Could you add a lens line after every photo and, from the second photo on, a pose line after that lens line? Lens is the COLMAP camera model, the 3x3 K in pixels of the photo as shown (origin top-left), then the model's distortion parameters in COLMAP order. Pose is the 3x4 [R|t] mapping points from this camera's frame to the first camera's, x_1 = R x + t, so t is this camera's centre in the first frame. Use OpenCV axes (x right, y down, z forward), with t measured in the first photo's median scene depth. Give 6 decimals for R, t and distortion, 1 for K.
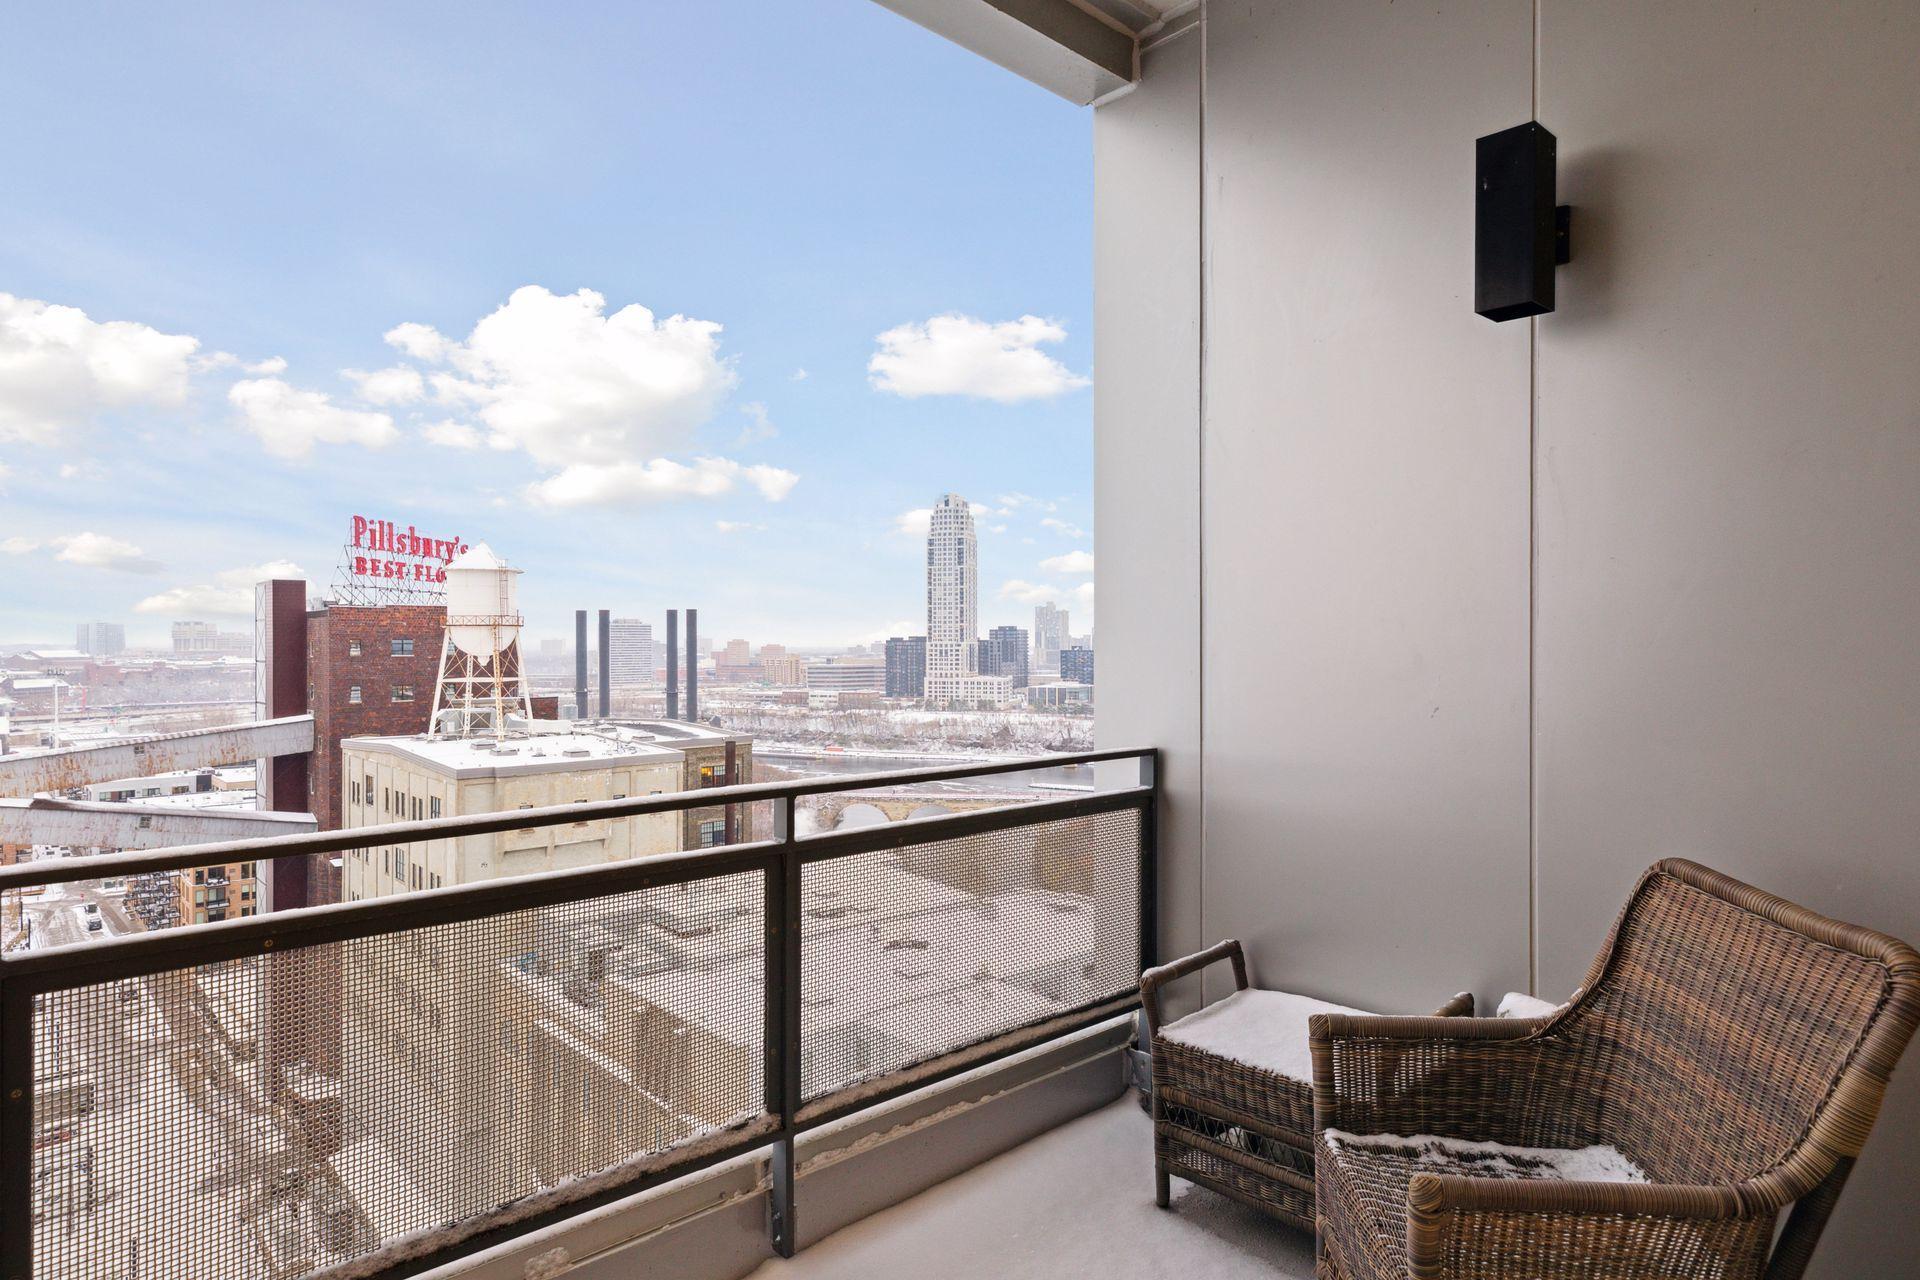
lens RADIAL K [[1081.1, 0, 959.1], [0, 1081.1, 635.6], [0, 0, 1]] dist [0.007725, -0.001966]
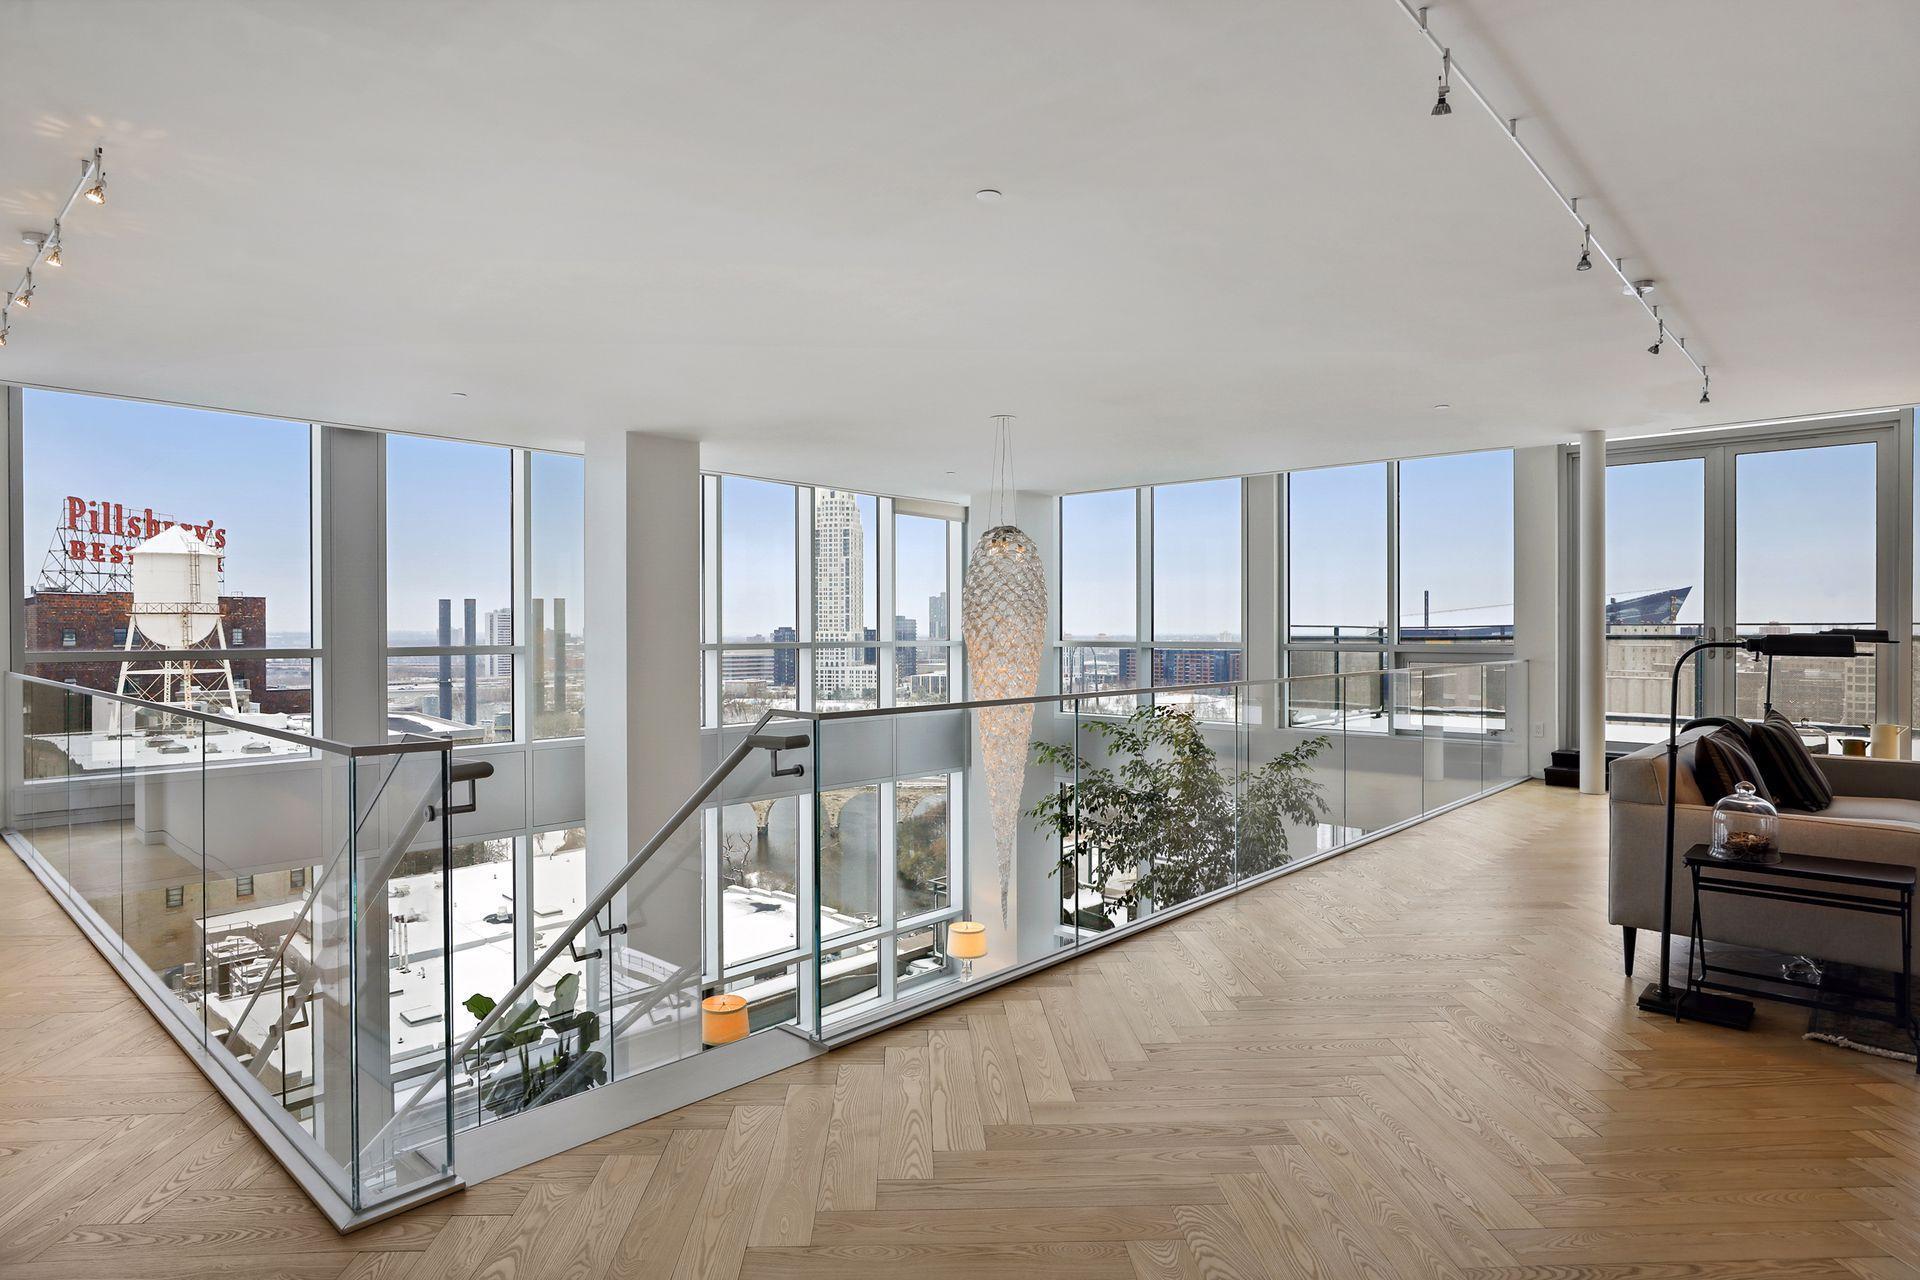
lens RADIAL K [[1050.0, 0, 956.2], [0, 1050.0, 626.4], [0, 0, 1]] dist [-0.010247, 0.003265]
pose [[0.997055, 0.000712, 0.076686, 0.135738], [-0.000781, 0.999999, 0.000872, 0.000432], [-0.076686, -0.000929, 0.997055, 0.038598]]
